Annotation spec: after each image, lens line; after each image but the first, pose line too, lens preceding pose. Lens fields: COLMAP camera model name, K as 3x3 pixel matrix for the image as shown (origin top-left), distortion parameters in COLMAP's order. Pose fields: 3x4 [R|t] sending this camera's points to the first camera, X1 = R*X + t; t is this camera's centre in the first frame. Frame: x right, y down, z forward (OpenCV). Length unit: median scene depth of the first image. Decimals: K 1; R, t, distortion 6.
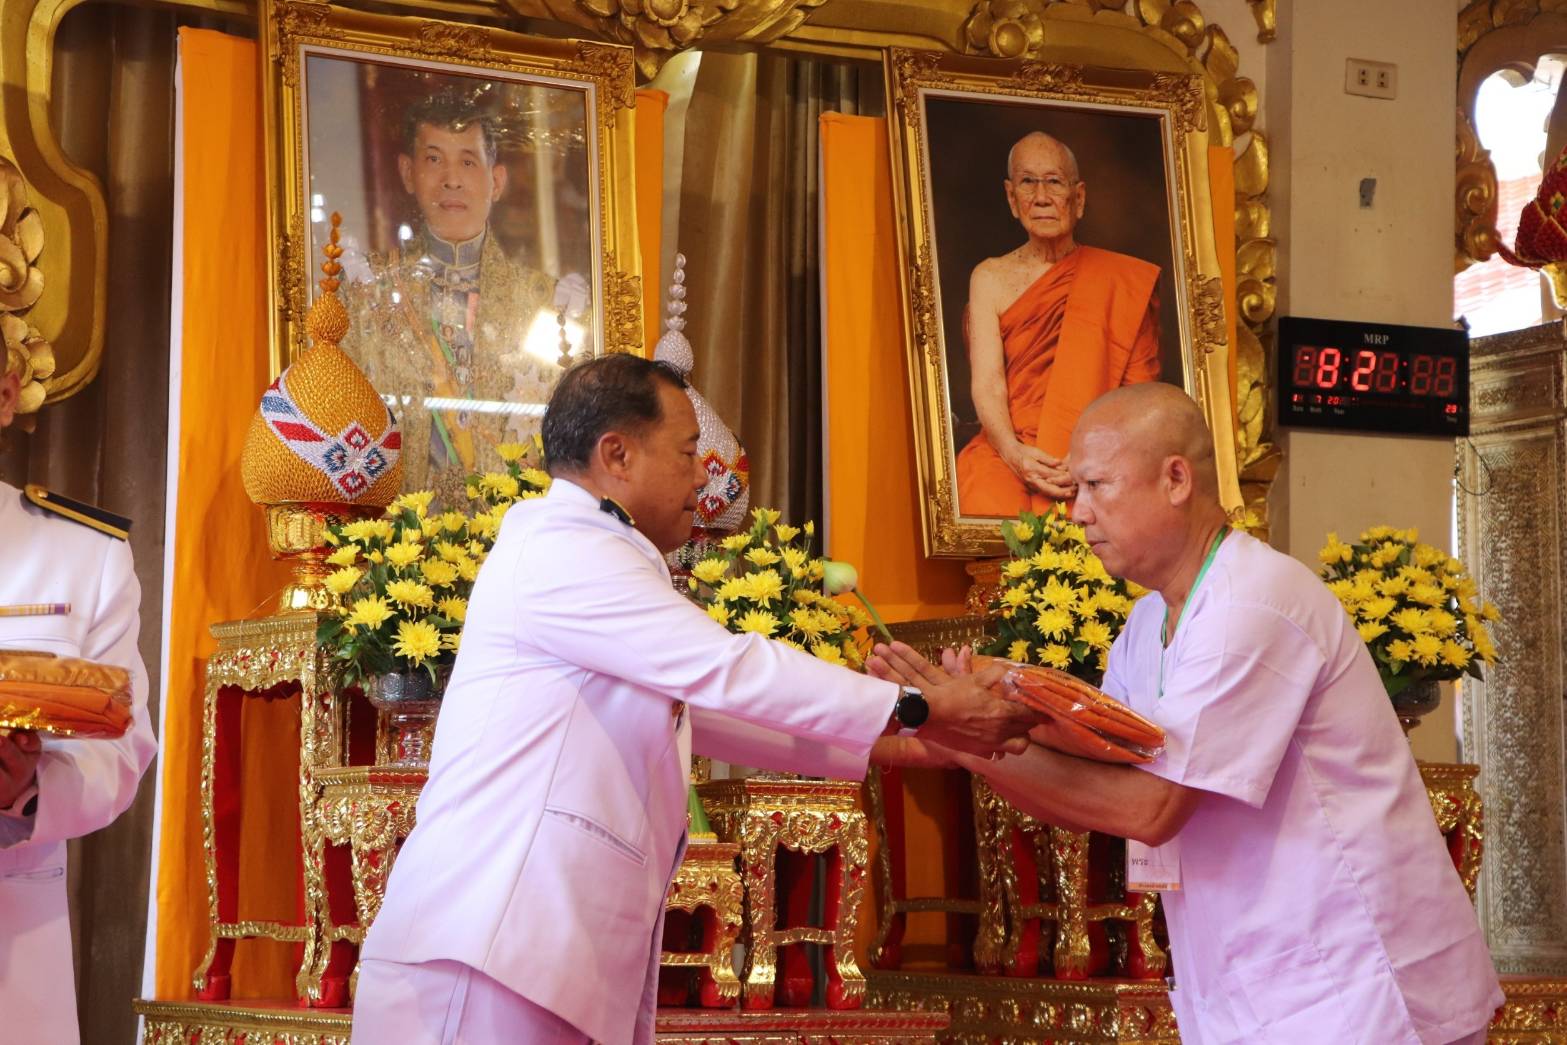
lens RADIAL K [[3983.3, 0, 833.3], [0, 3983.3, 539.5], [0, 0, 1]] dist [0.485444, -0.200528]
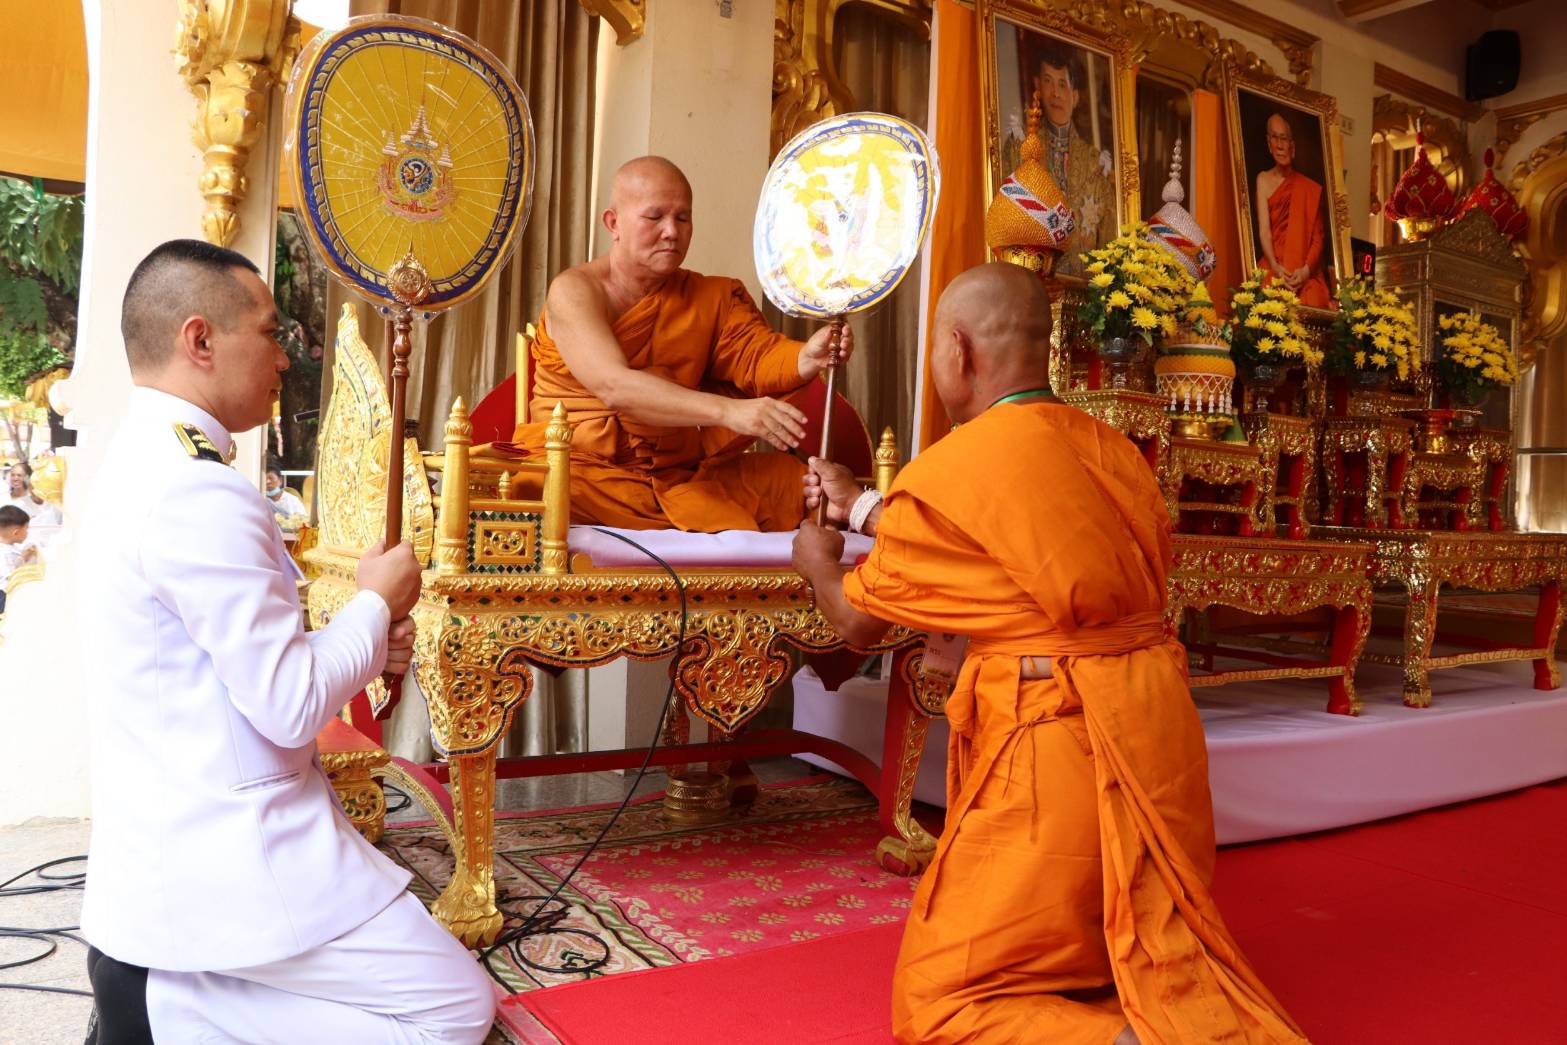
lens RADIAL K [[1302.1, 0, 809.9], [0, 1302.1, 529.7], [0, 0, 1]] dist [-0.191827, 0.182599]
pose [[0.995136, 0.031651, 0.093285, -0.258891], [-0.041182, 0.993924, 0.102078, 0.057245], [-0.089487, -0.105424, 0.990393, 0.404780]]
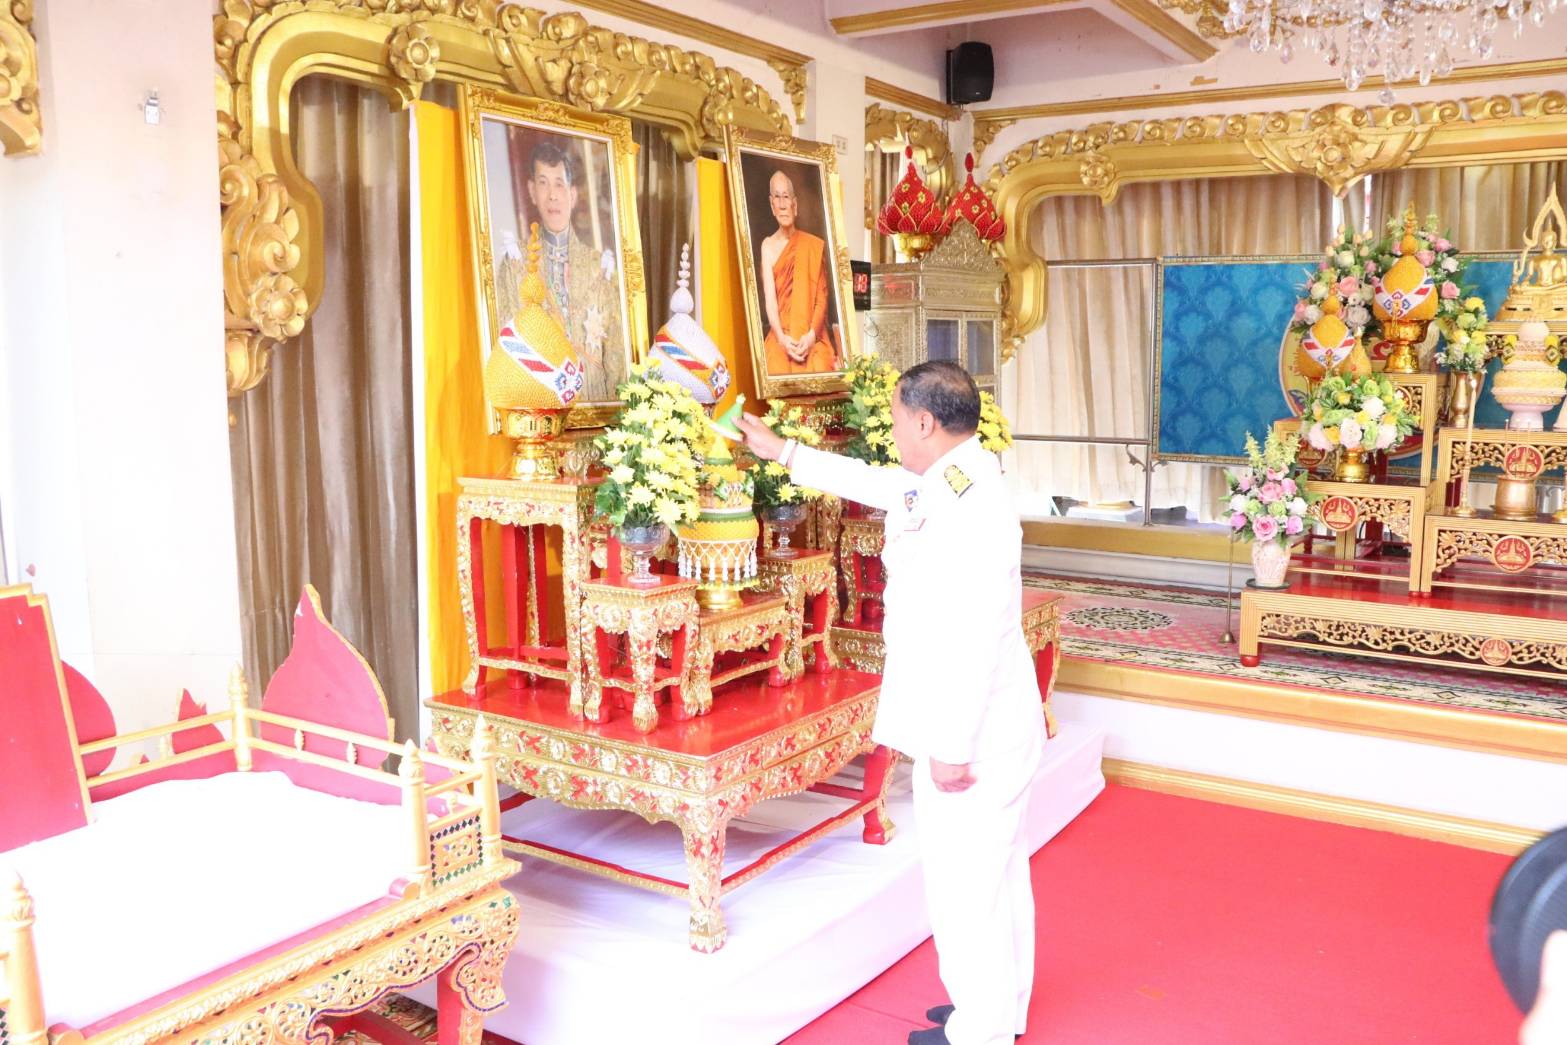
lens RADIAL K [[1302.1, 0, 809.9], [0, 1302.1, 529.7], [0, 0, 1]] dist [-0.191827, 0.182599]
pose [[0.883155, -0.070641, 0.463732, -0.259435], [-0.032170, 0.977147, 0.210117, -0.068893], [-0.467977, -0.200484, 0.860699, 0.460807]]
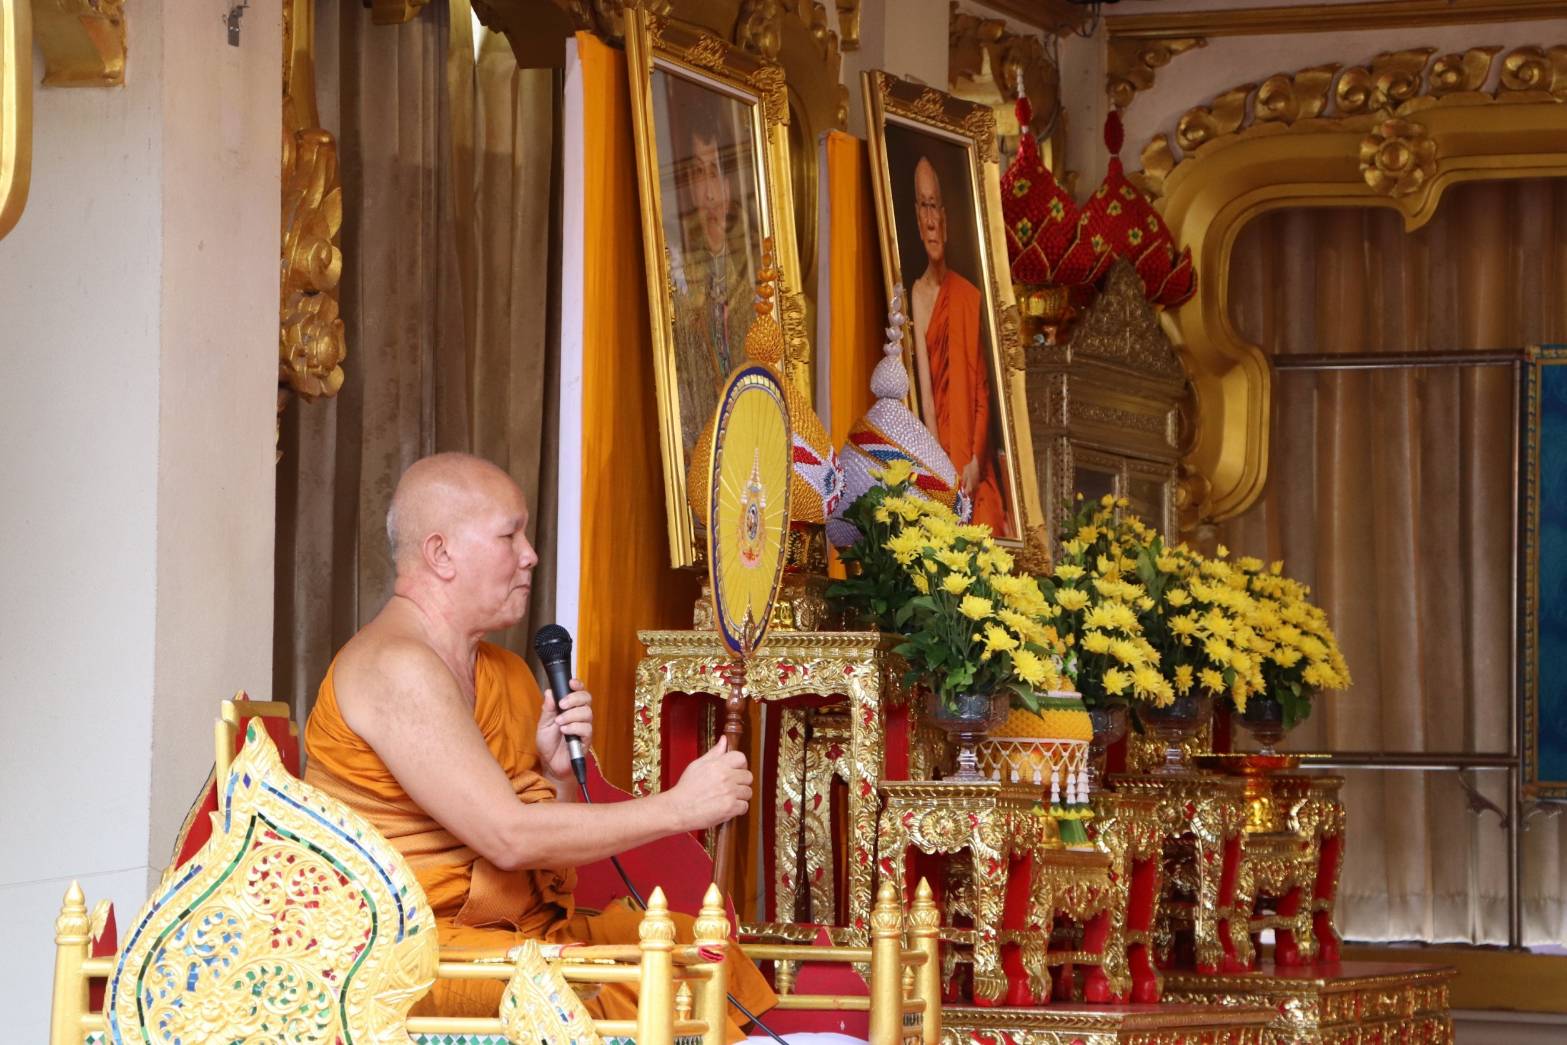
lens RADIAL K [[5585.6, 0, 783.5], [0, 5585.6, 522.5], [0, 0, 1]] dist [0.786706, 2.919021]
pose [[0.761076, 0.039507, 0.647458, -0.999052], [-0.062183, 0.997990, 0.012199, -0.024791], [-0.645675, -0.049545, 0.762003, -0.096606]]
